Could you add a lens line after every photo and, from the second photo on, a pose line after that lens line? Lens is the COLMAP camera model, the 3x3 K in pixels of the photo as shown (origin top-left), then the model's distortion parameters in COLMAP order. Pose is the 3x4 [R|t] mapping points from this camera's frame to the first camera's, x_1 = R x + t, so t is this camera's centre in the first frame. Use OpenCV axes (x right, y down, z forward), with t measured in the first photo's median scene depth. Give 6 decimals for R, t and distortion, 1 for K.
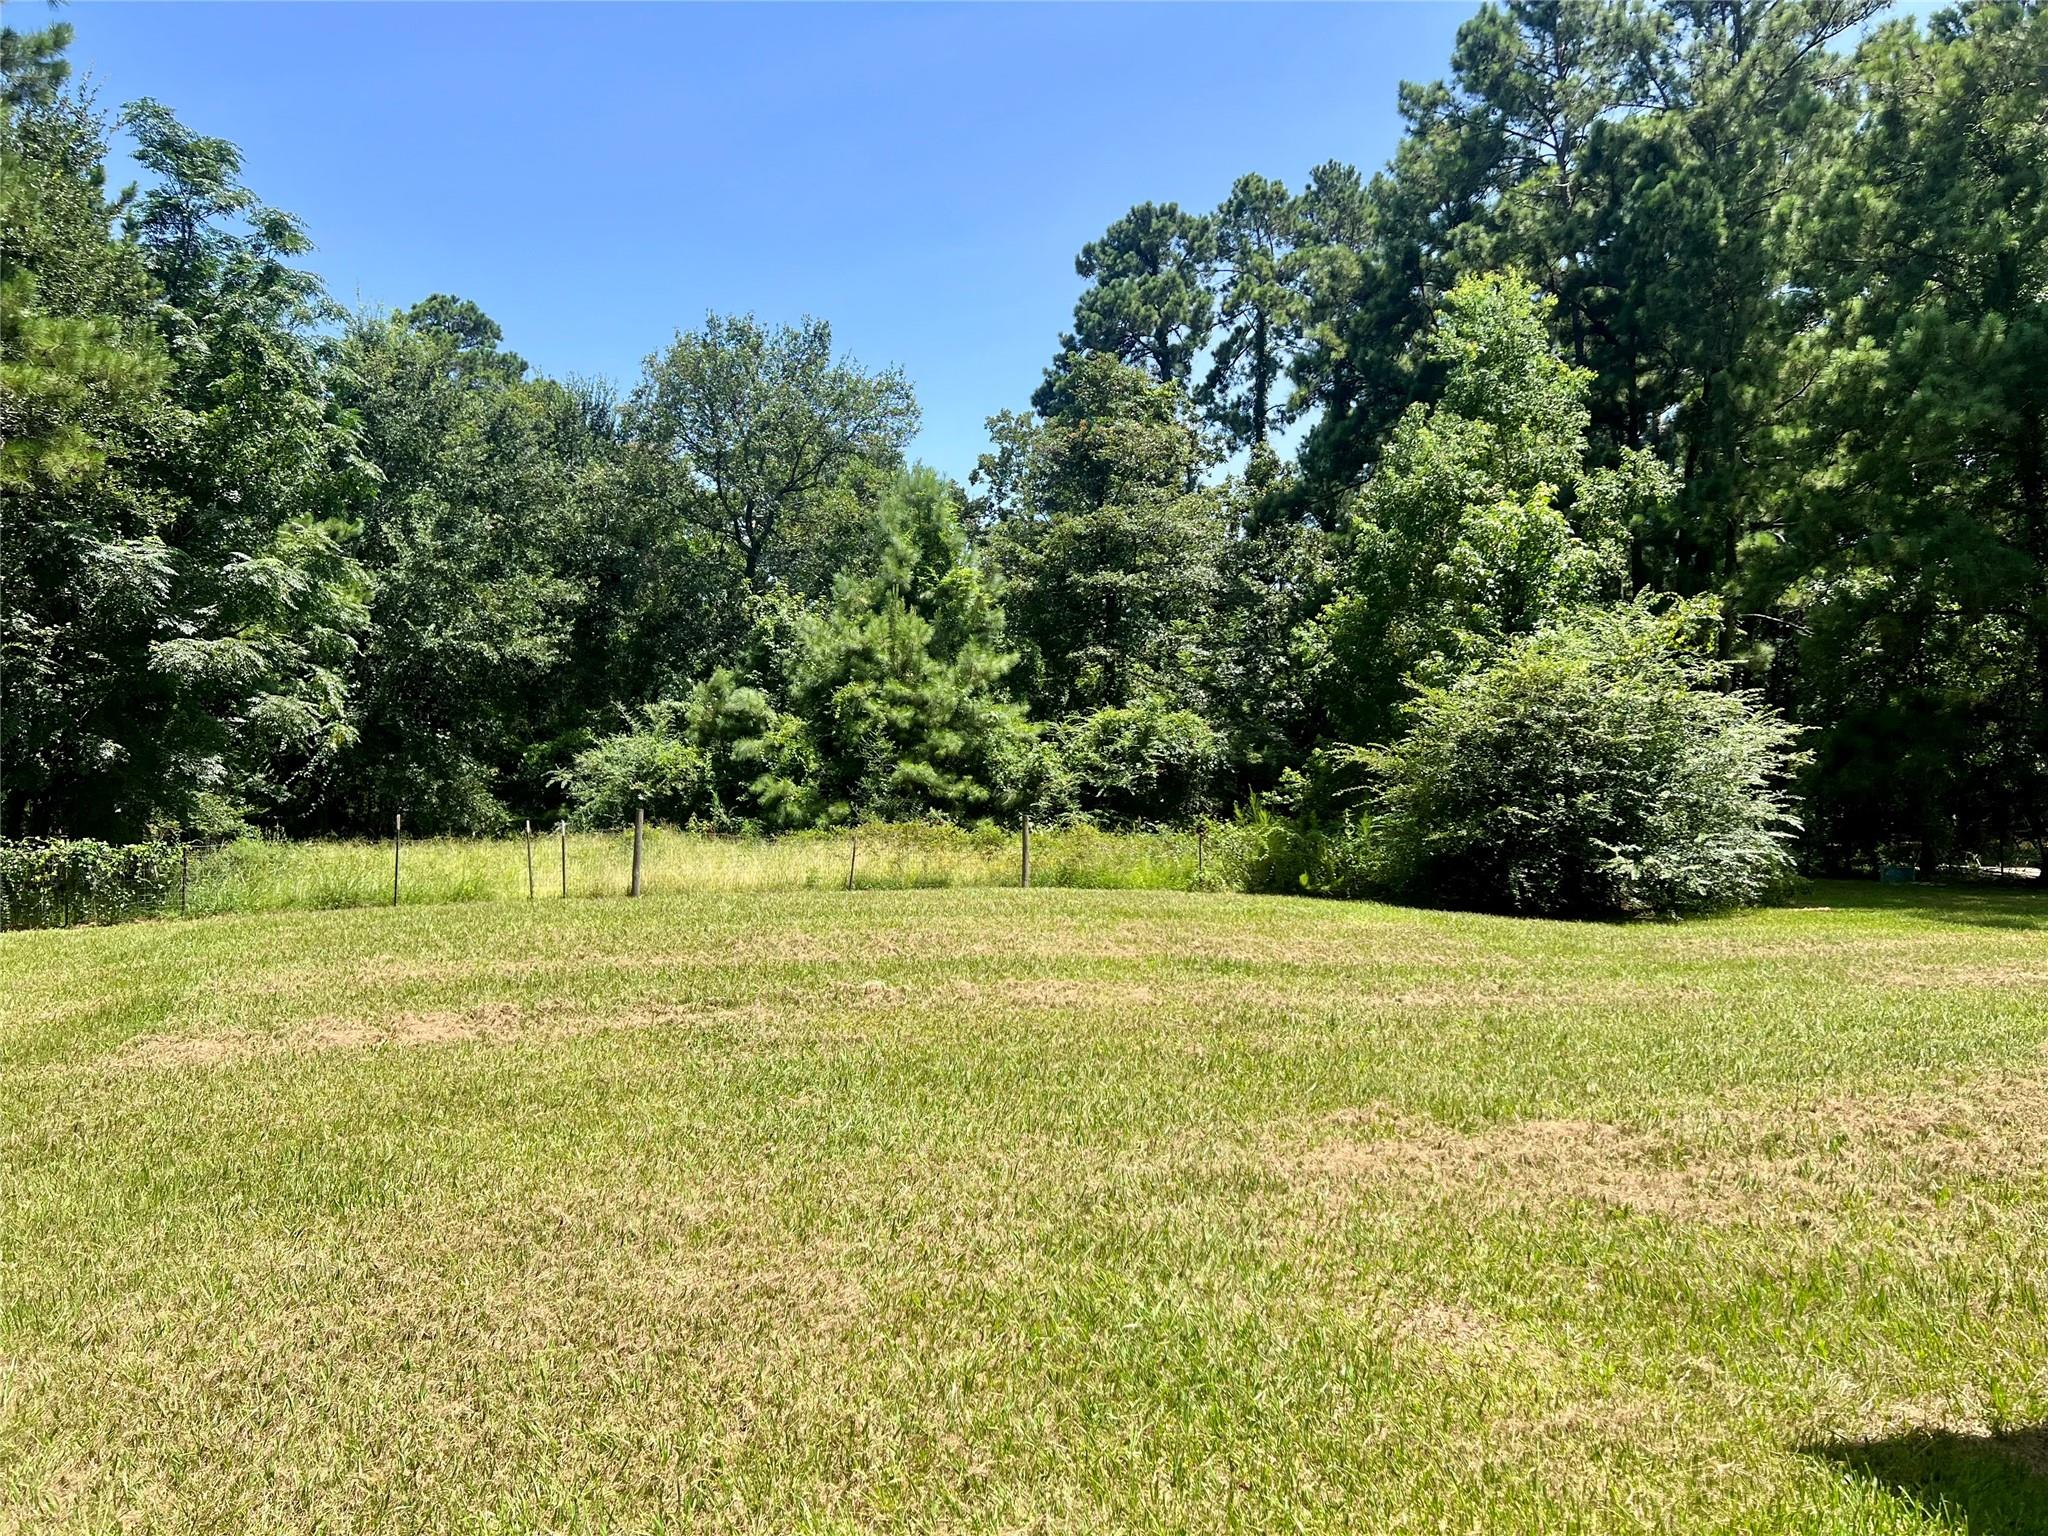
lens RADIAL K [[1540.5, 0, 1045.1], [0, 1540.5, 792.9], [0, 0, 1]] dist [0.081925, -0.077942]
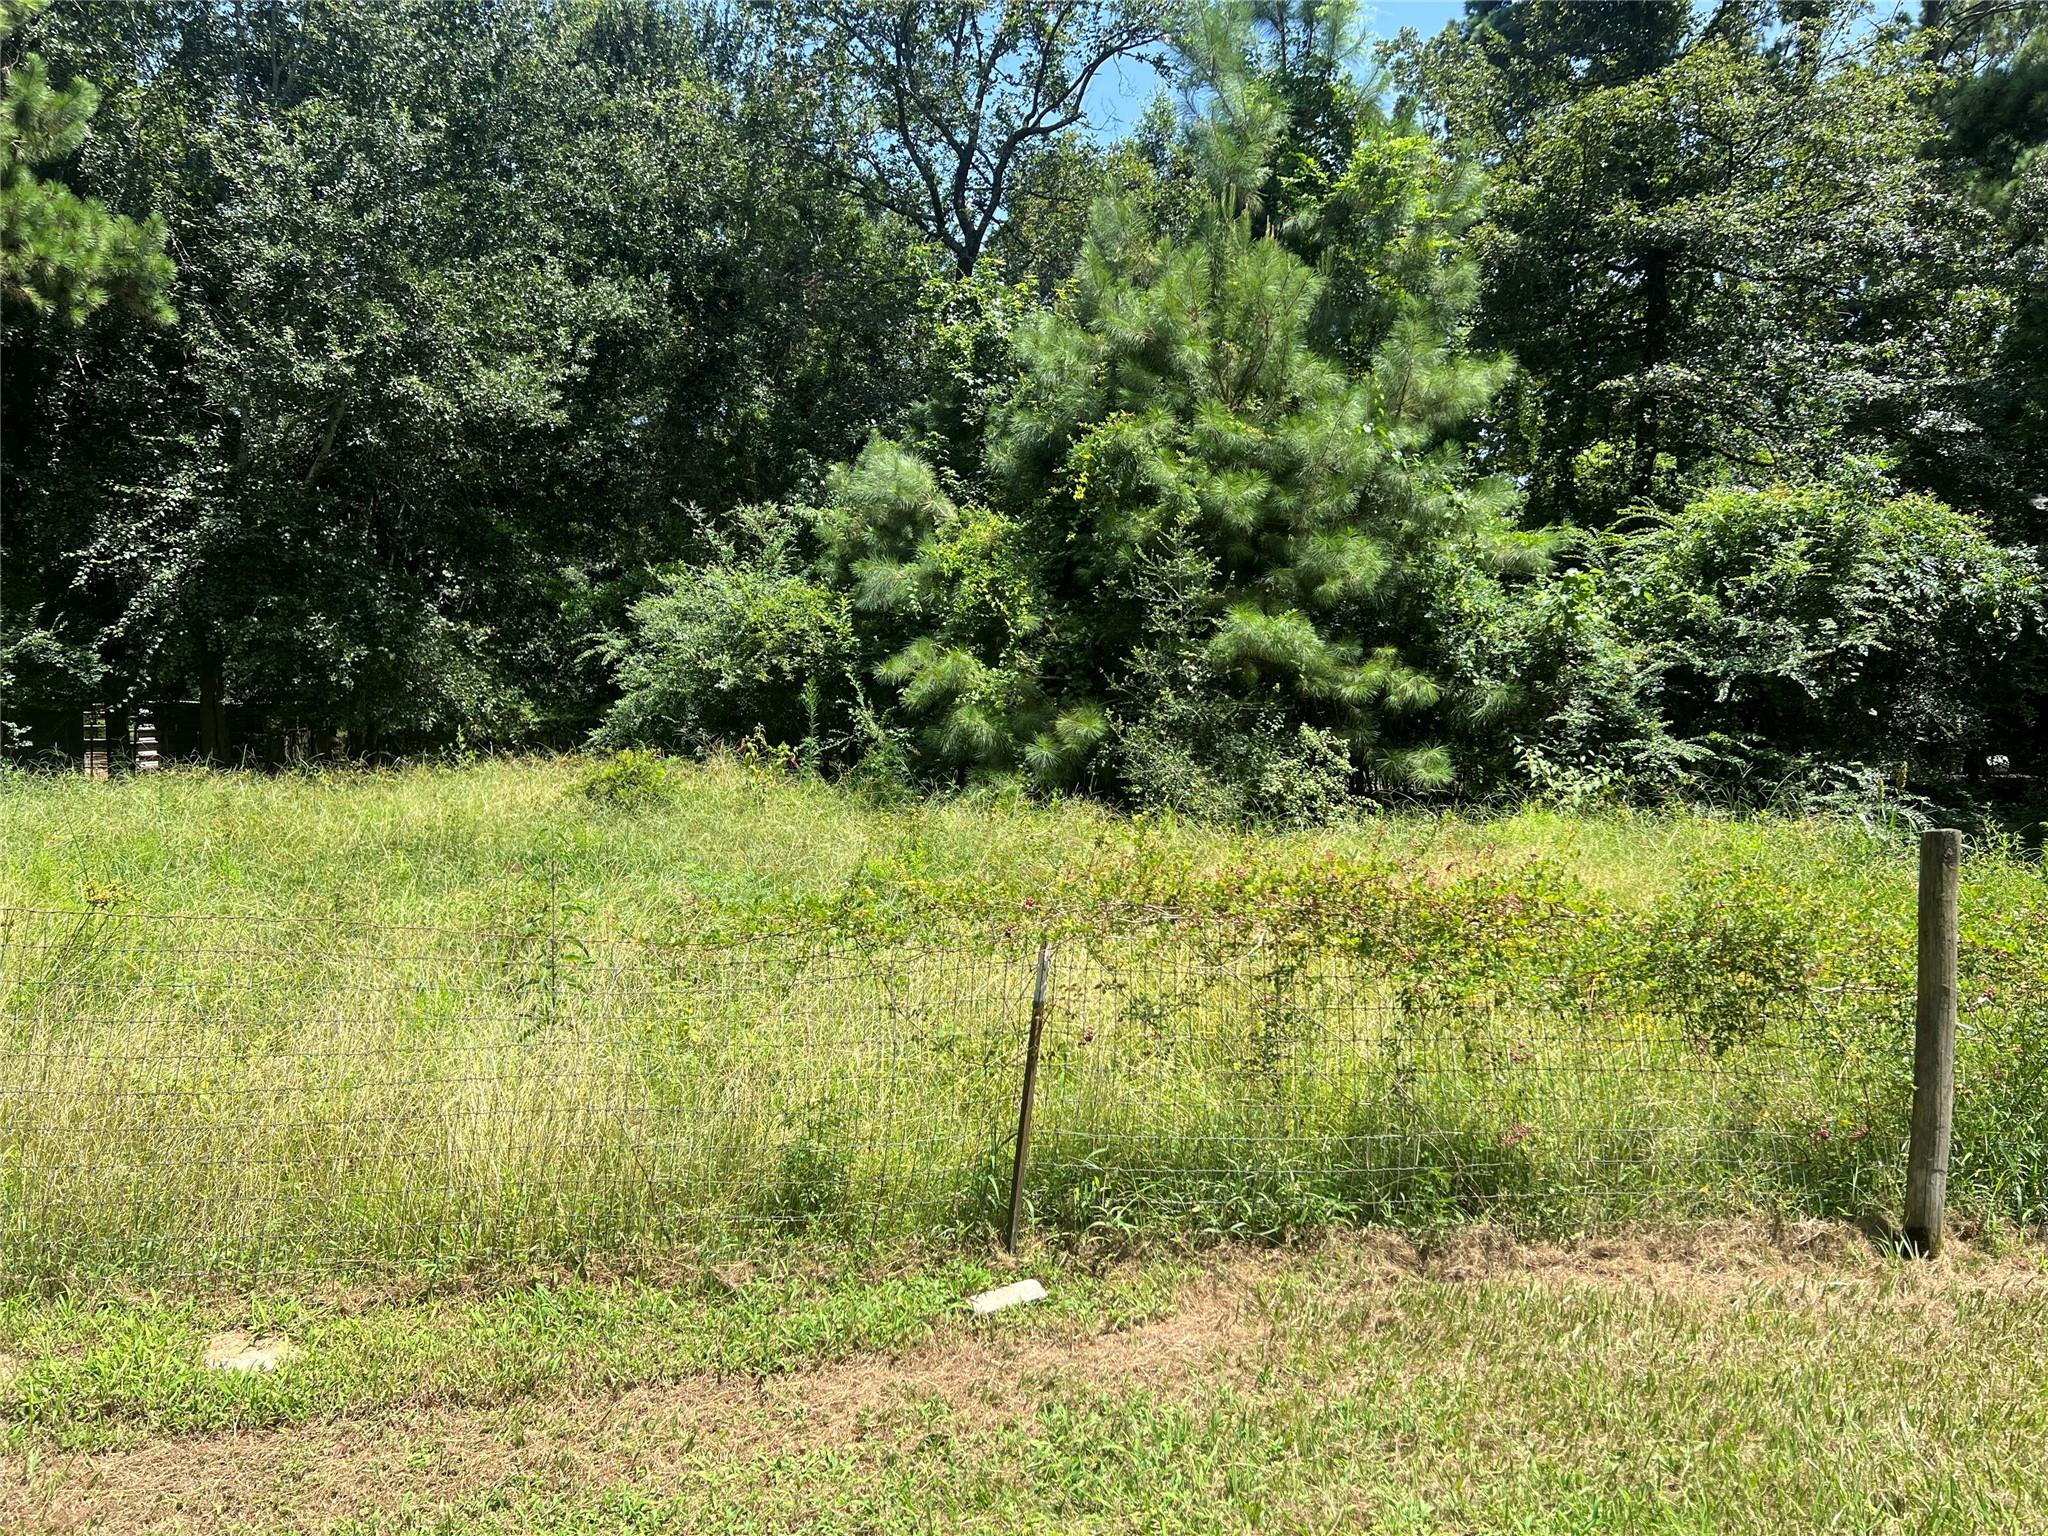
lens RADIAL K [[1540.5, 0, 1045.1], [0, 1540.5, 792.9], [0, 0, 1]] dist [0.081925, -0.077942]
pose [[0.981270, 0.027613, -0.190648, -0.060529], [-0.013016, 0.996916, 0.077393, -0.002910], [0.192197, -0.073462, 0.978603, 0.564961]]
